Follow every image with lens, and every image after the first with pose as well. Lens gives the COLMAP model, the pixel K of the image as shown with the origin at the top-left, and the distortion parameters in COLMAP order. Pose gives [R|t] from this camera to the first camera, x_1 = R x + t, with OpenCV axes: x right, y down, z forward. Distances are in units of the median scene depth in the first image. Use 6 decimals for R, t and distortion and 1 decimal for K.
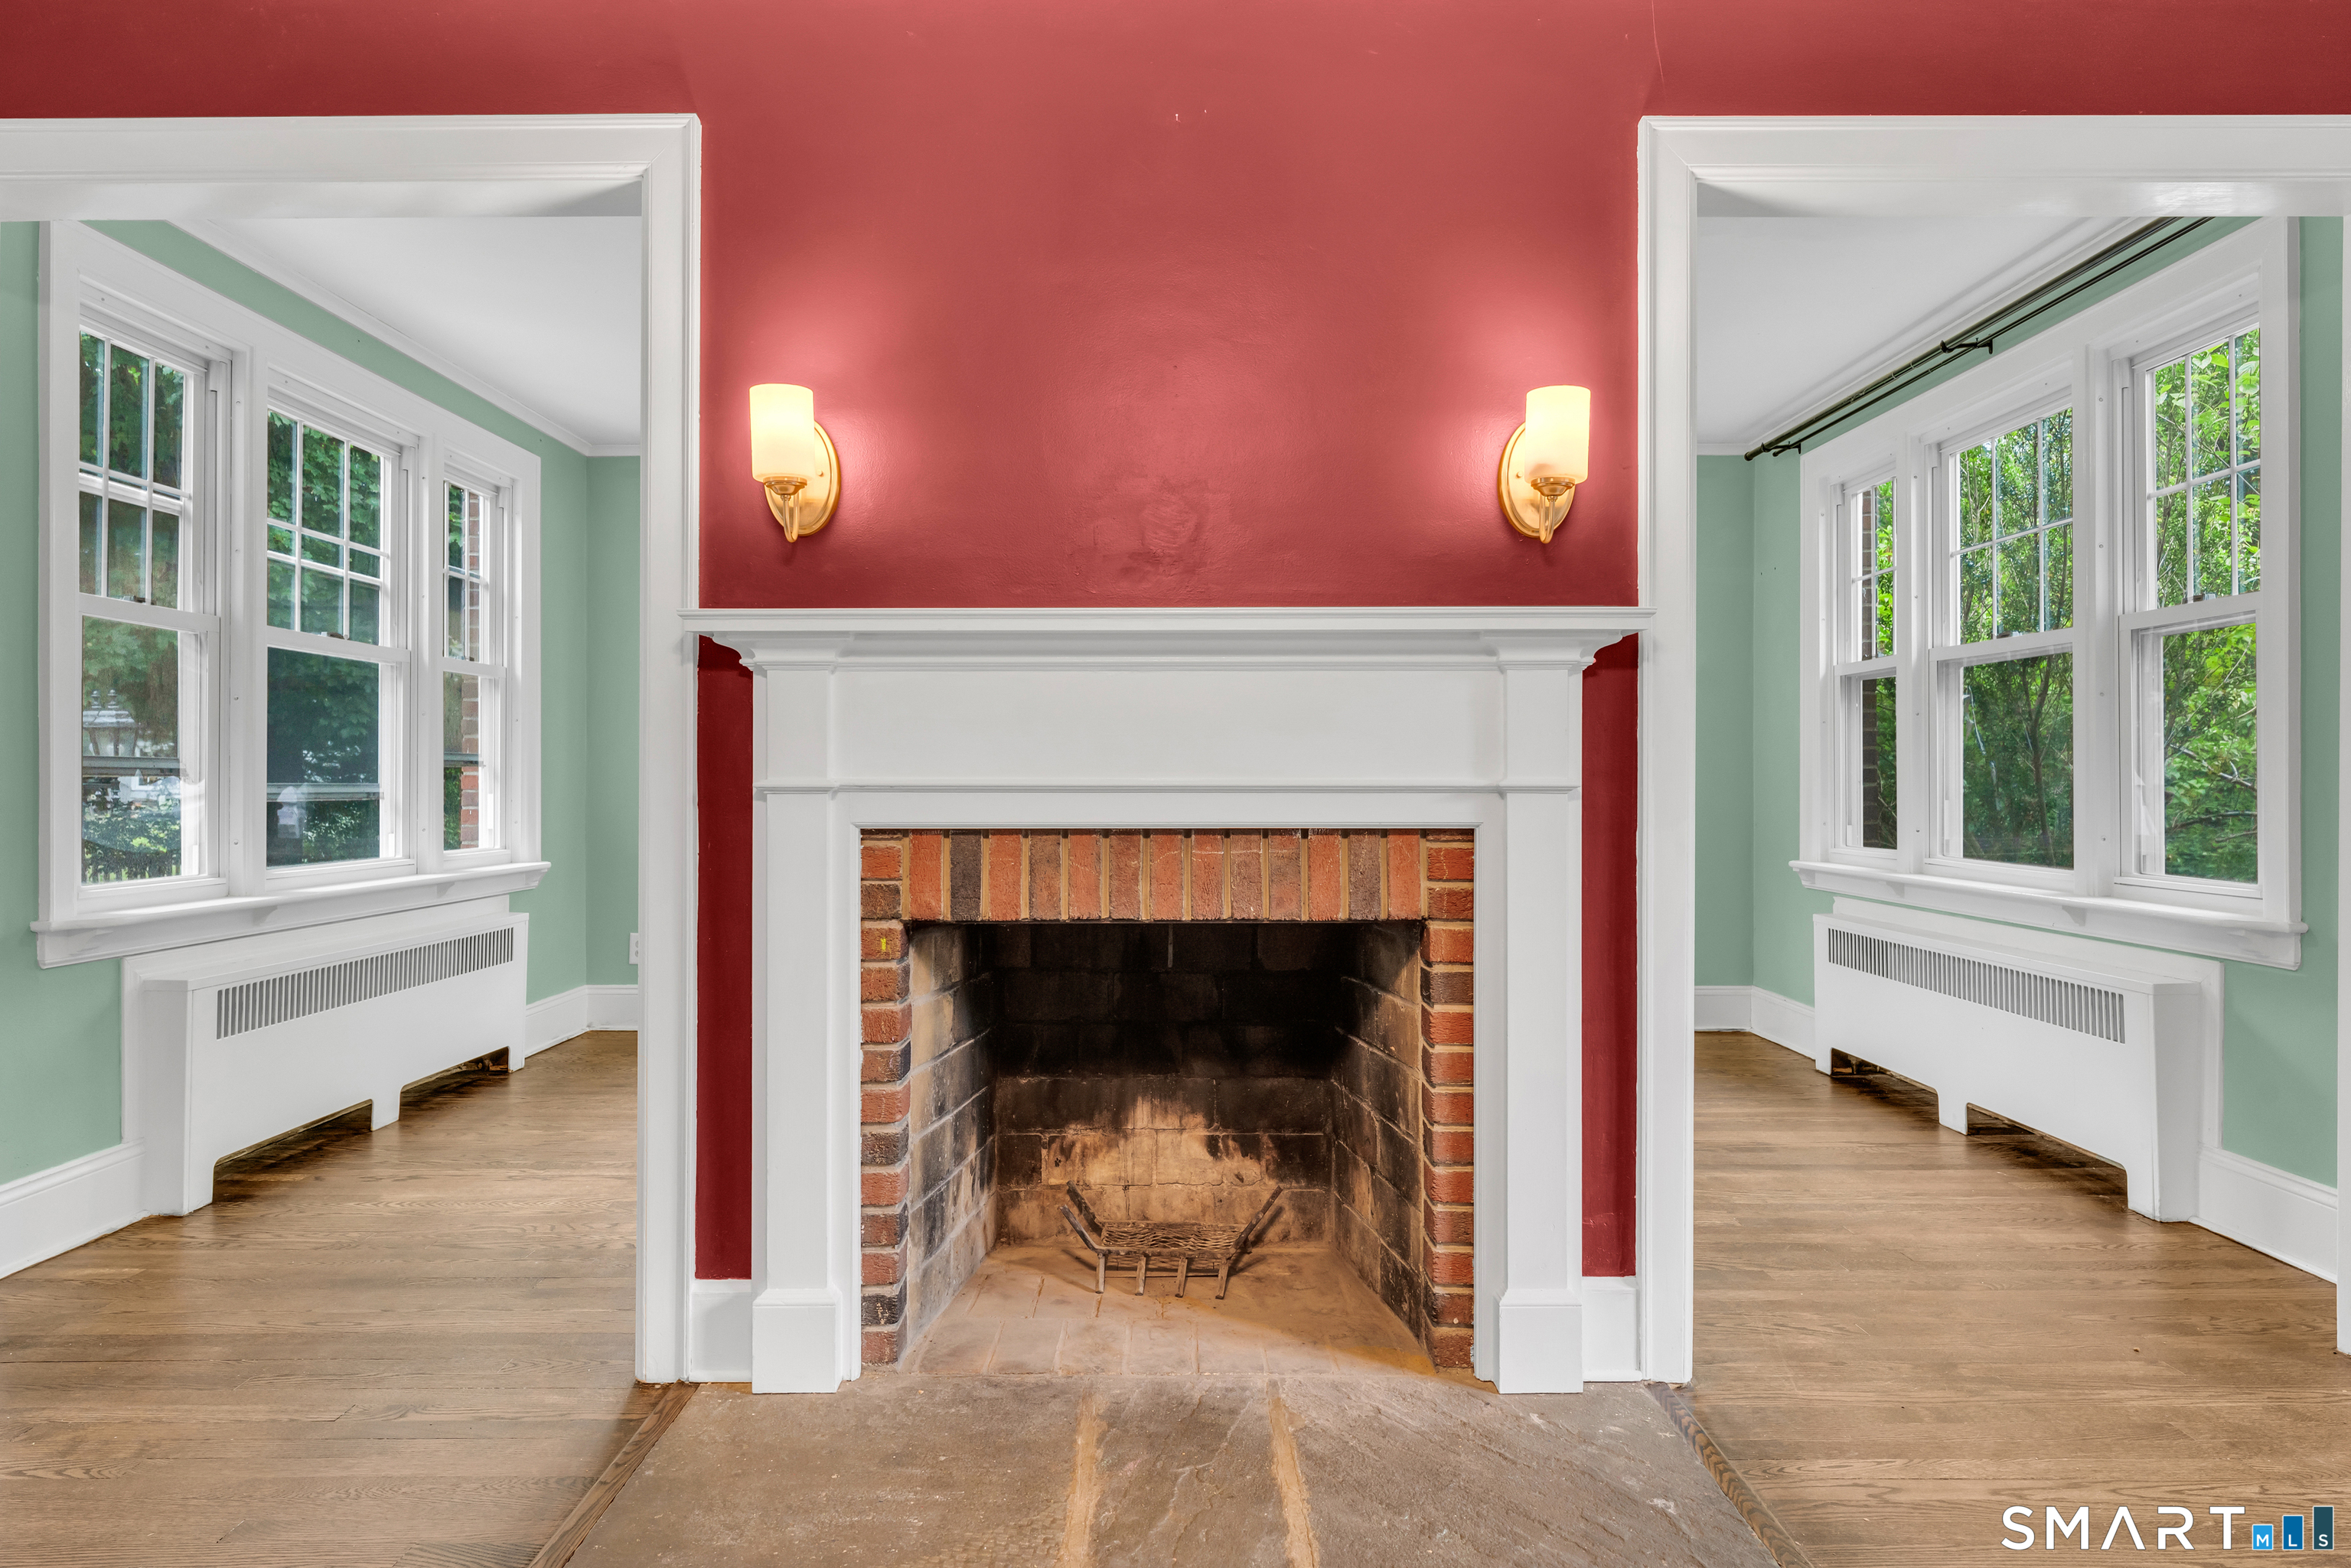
lens RADIAL K [[1348.5, 0, 1175.5], [0, 1348.5, 784.0], [0, 0, 1]] dist [0.001068, 0.000302]
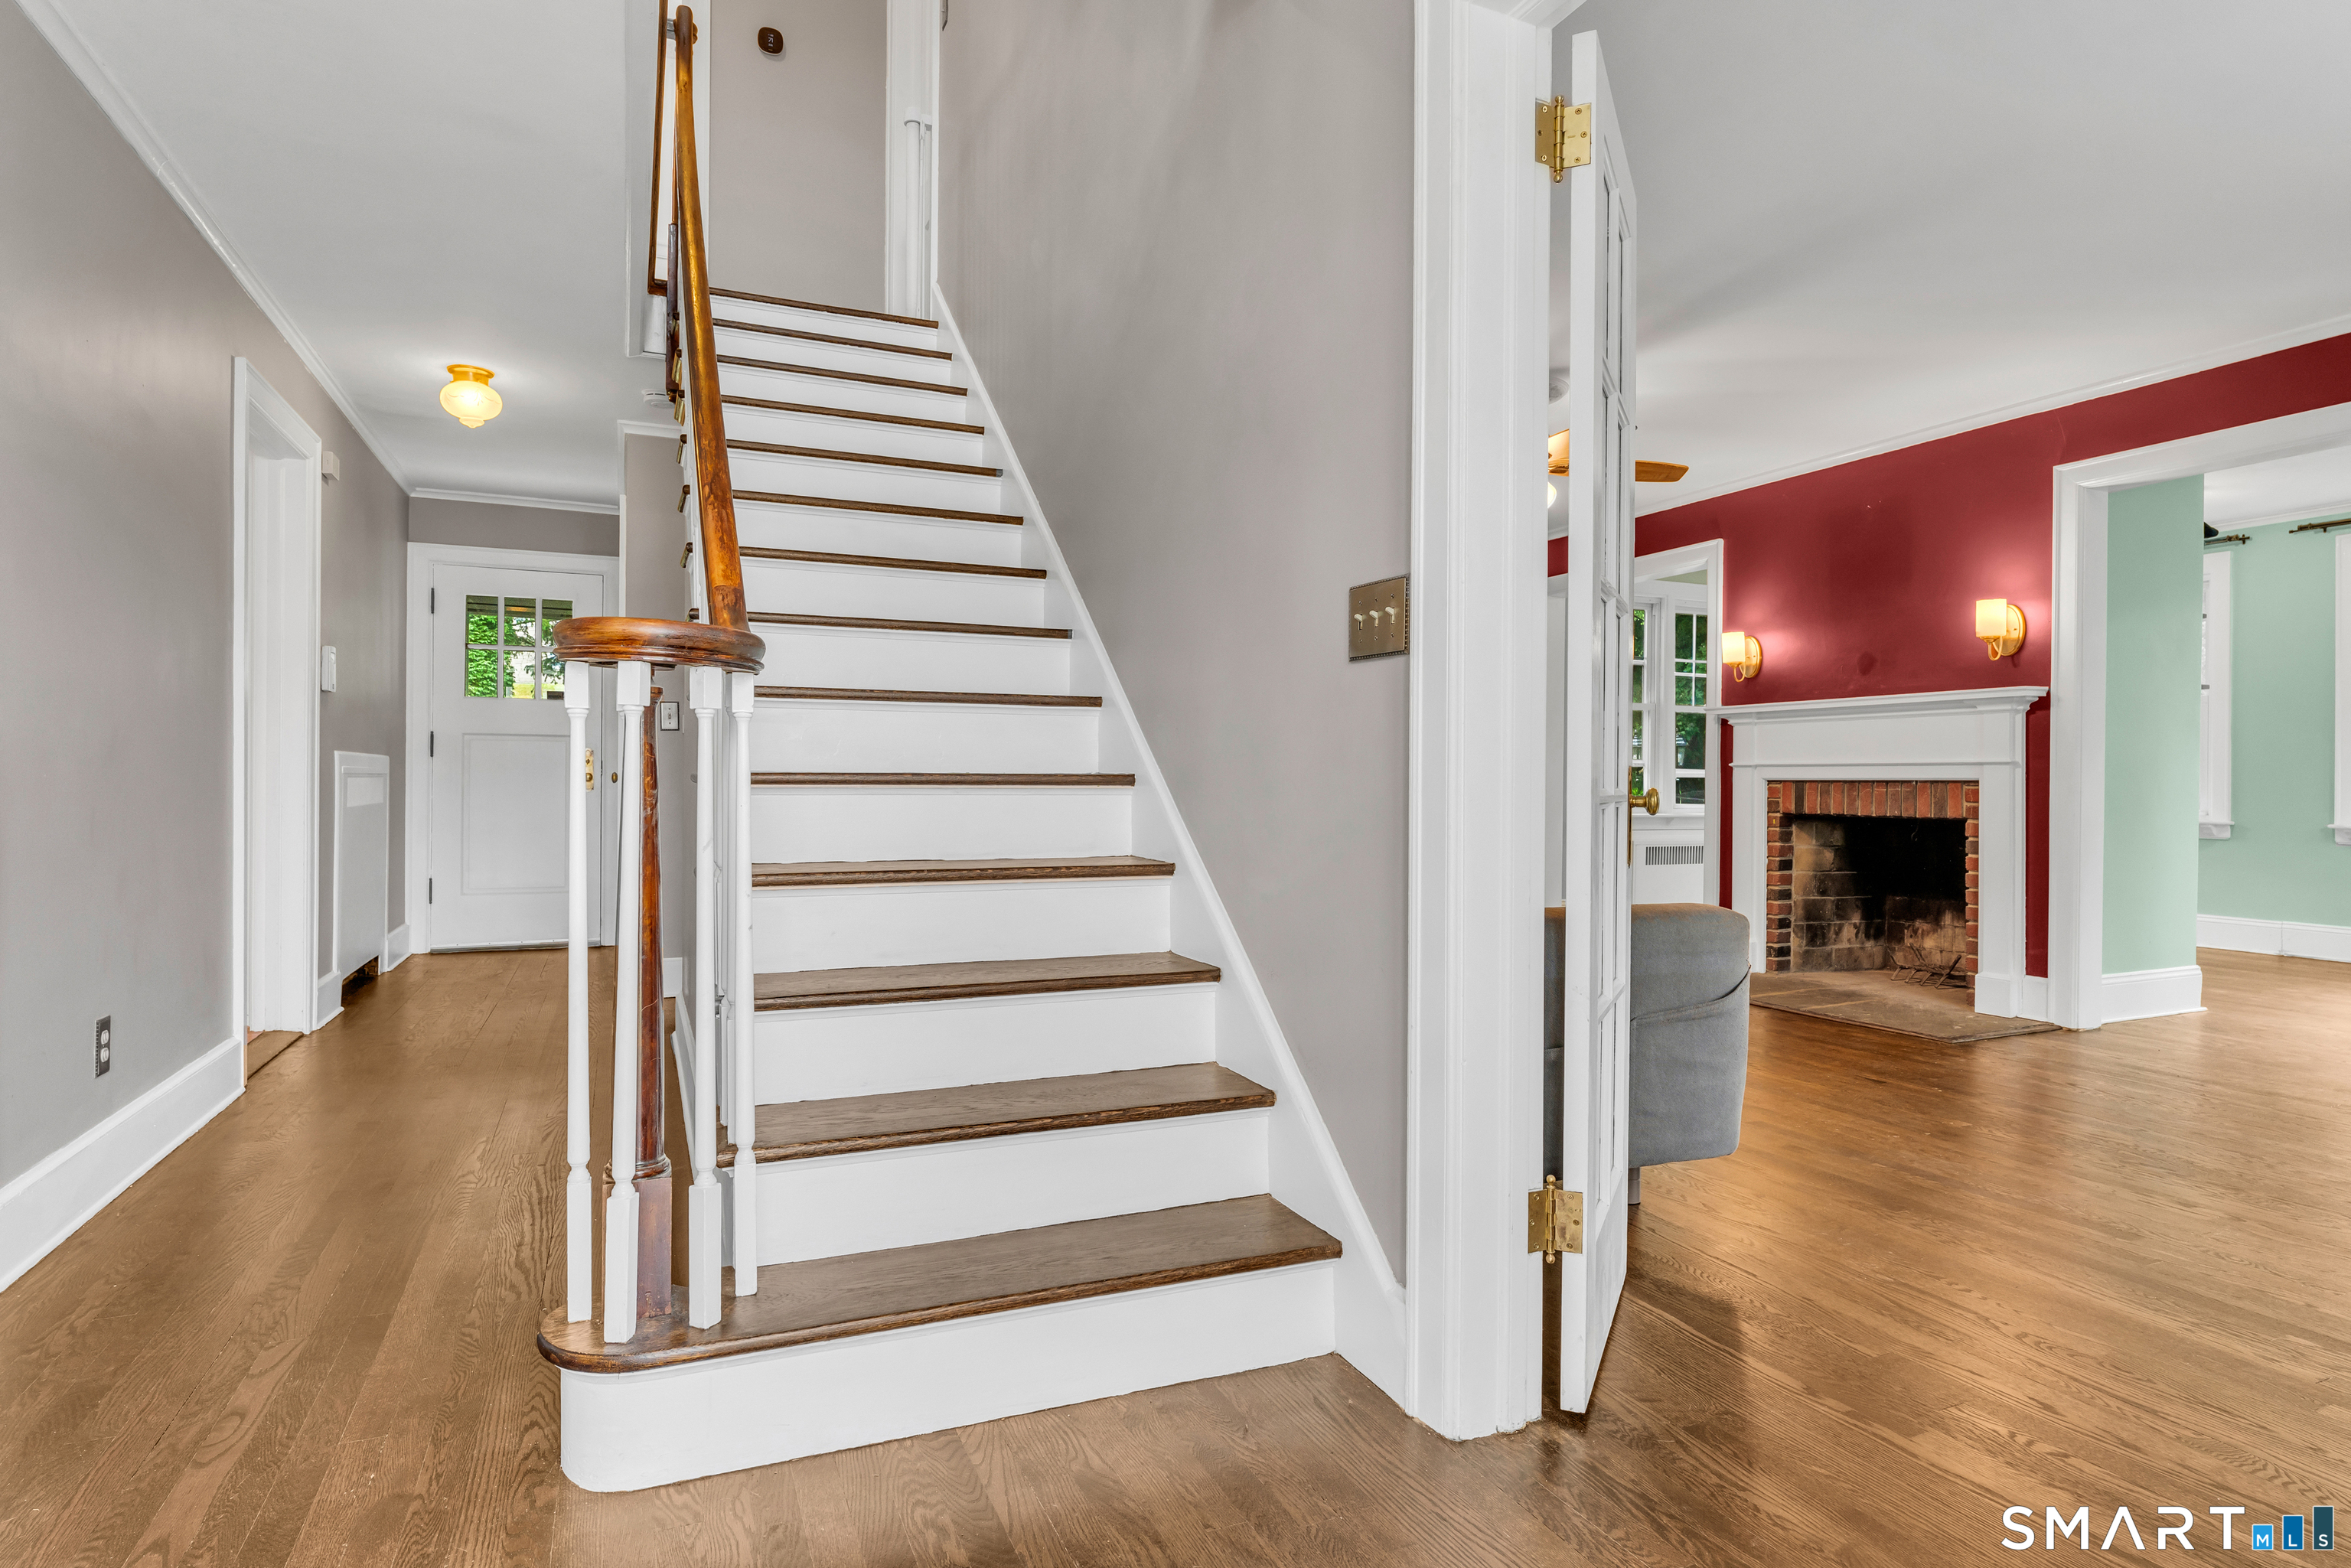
lens RADIAL K [[1300.9, 0, 1164.8], [0, 1300.9, 785.7], [0, 0, 1]] dist [0.001445, 0.000780]
pose [[0.395155, 0.005303, -0.918599, 1.756524], [-0.004774, 0.999982, 0.003719, 0.040423], [0.918602, 0.002916, 0.395173, -1.224165]]
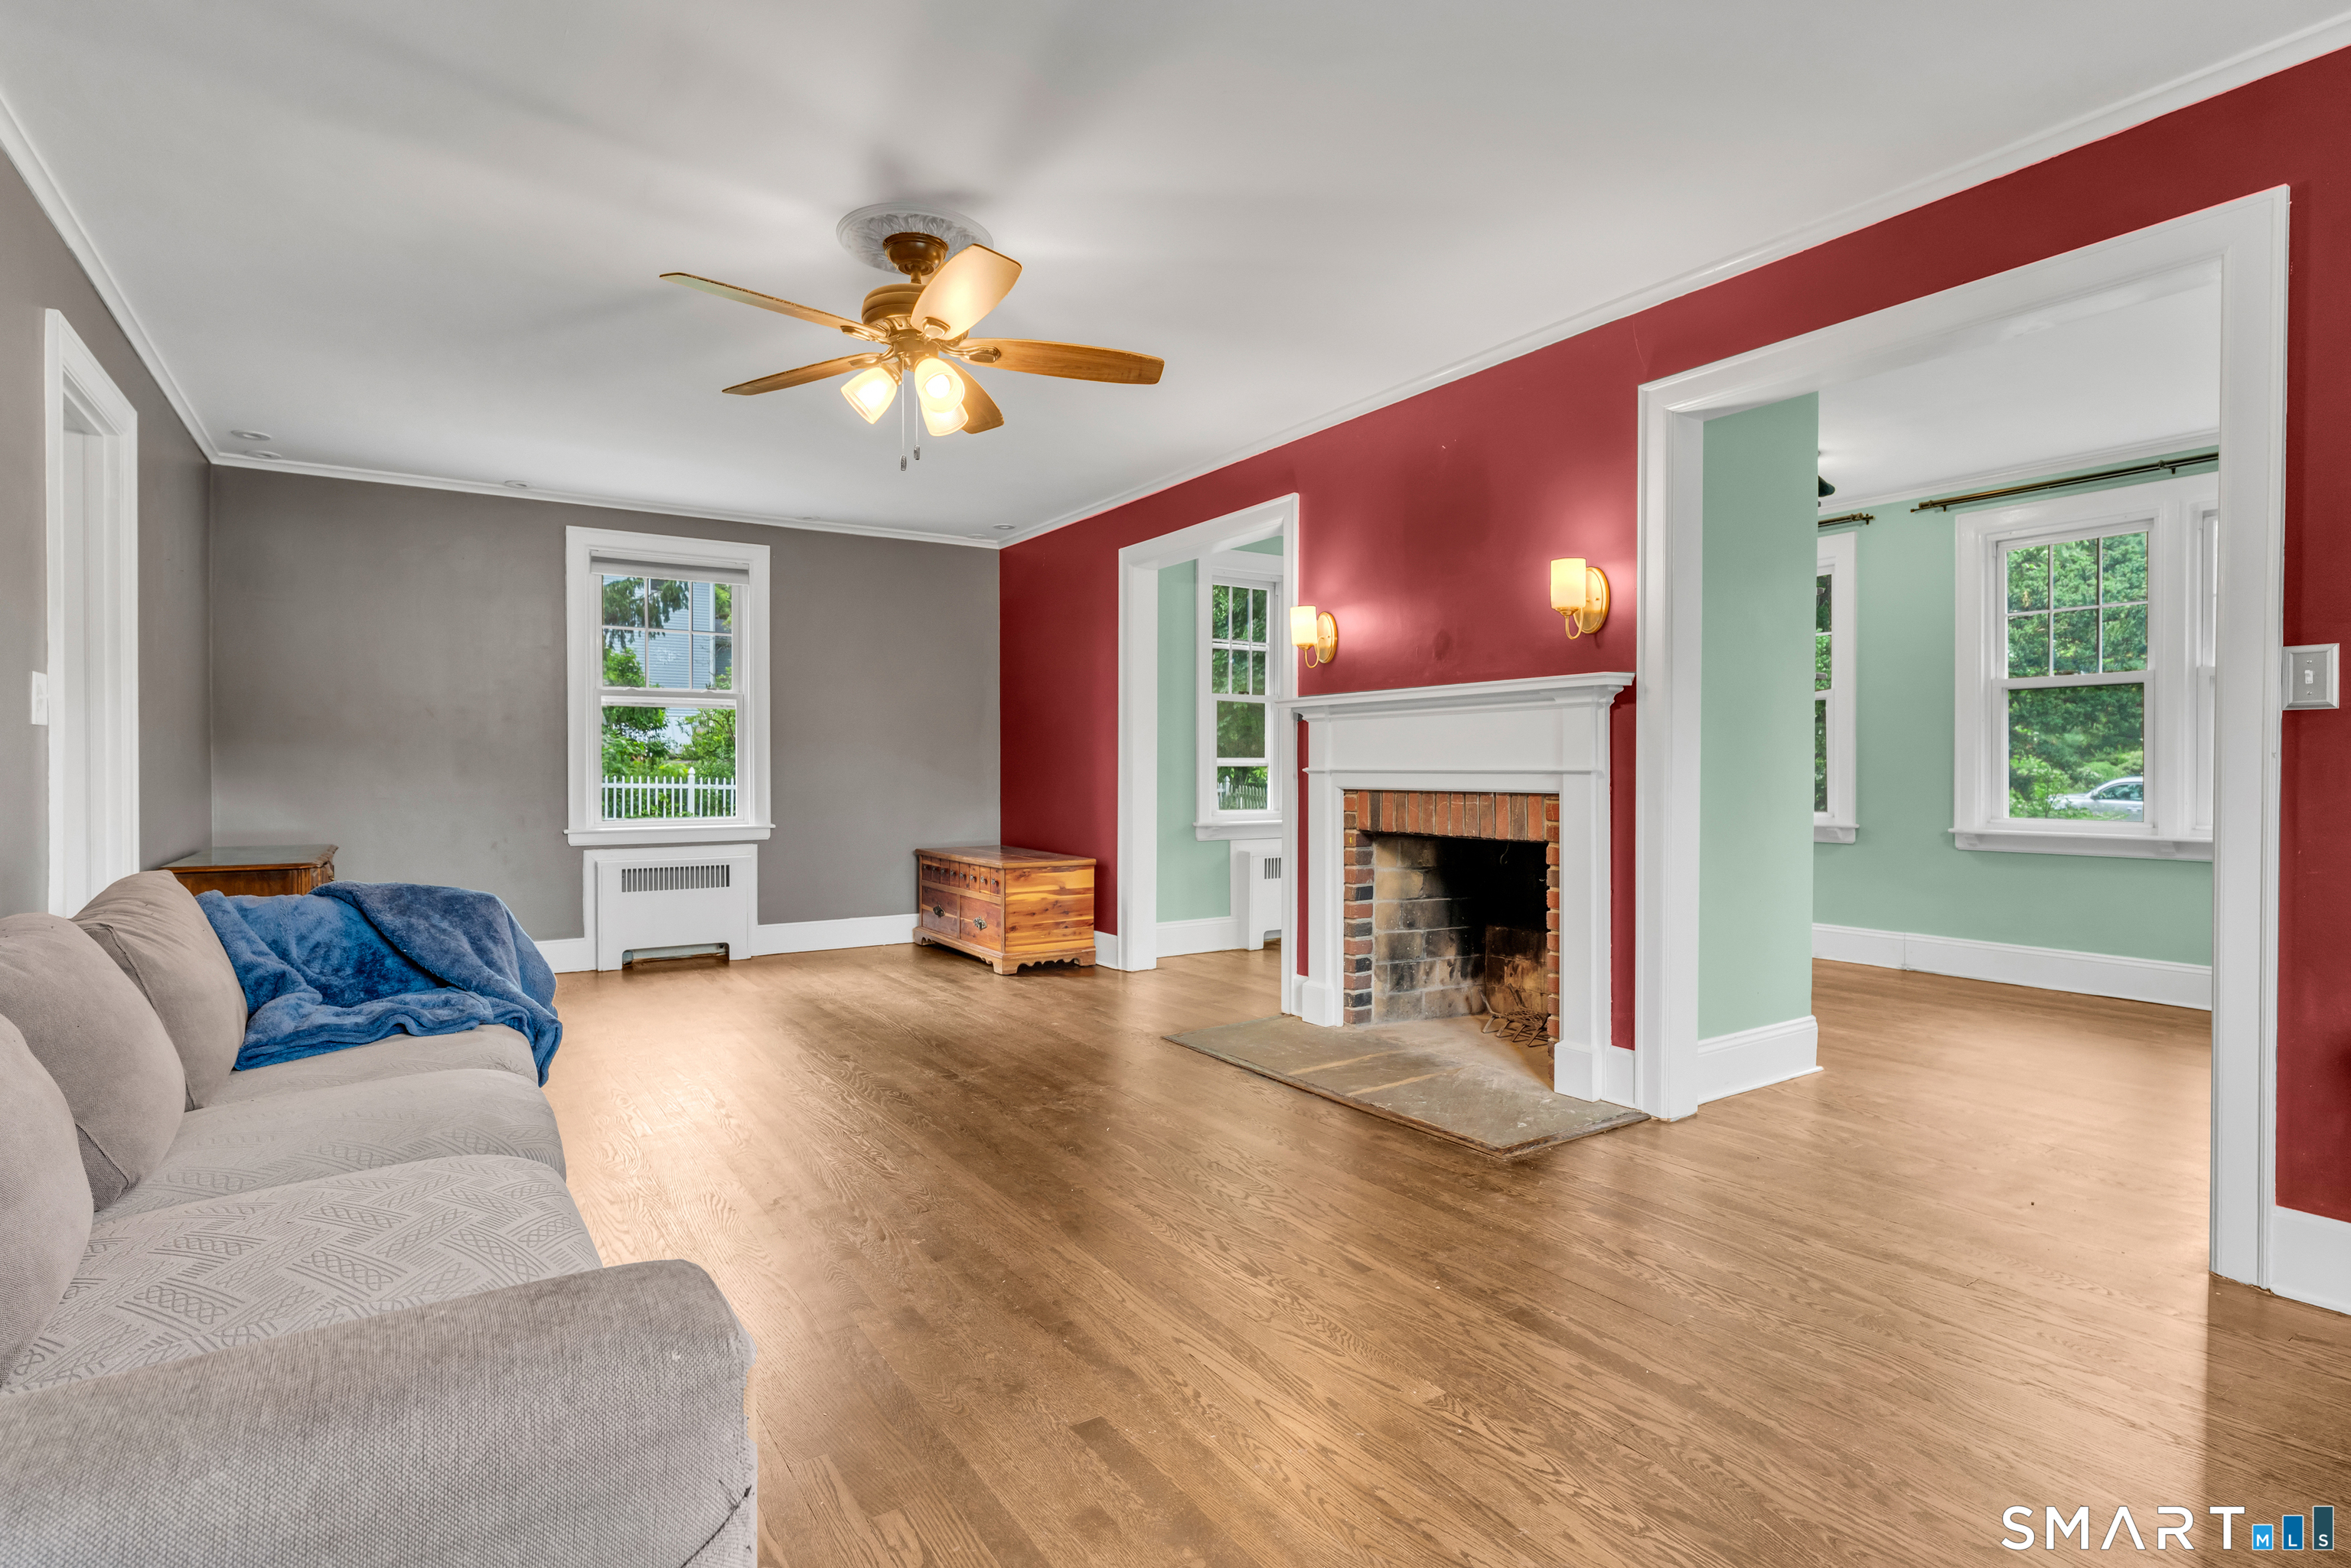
lens RADIAL K [[1204.0, 0, 1181.2], [0, 1204.0, 782.2], [0, 0, 1]] dist [0.001448, 0.000522]
pose [[0.541857, 0.008480, -0.840428, 1.328560], [0.002464, 0.999929, 0.011678, -0.003008], [0.840467, -0.008399, 0.541798, -0.339094]]
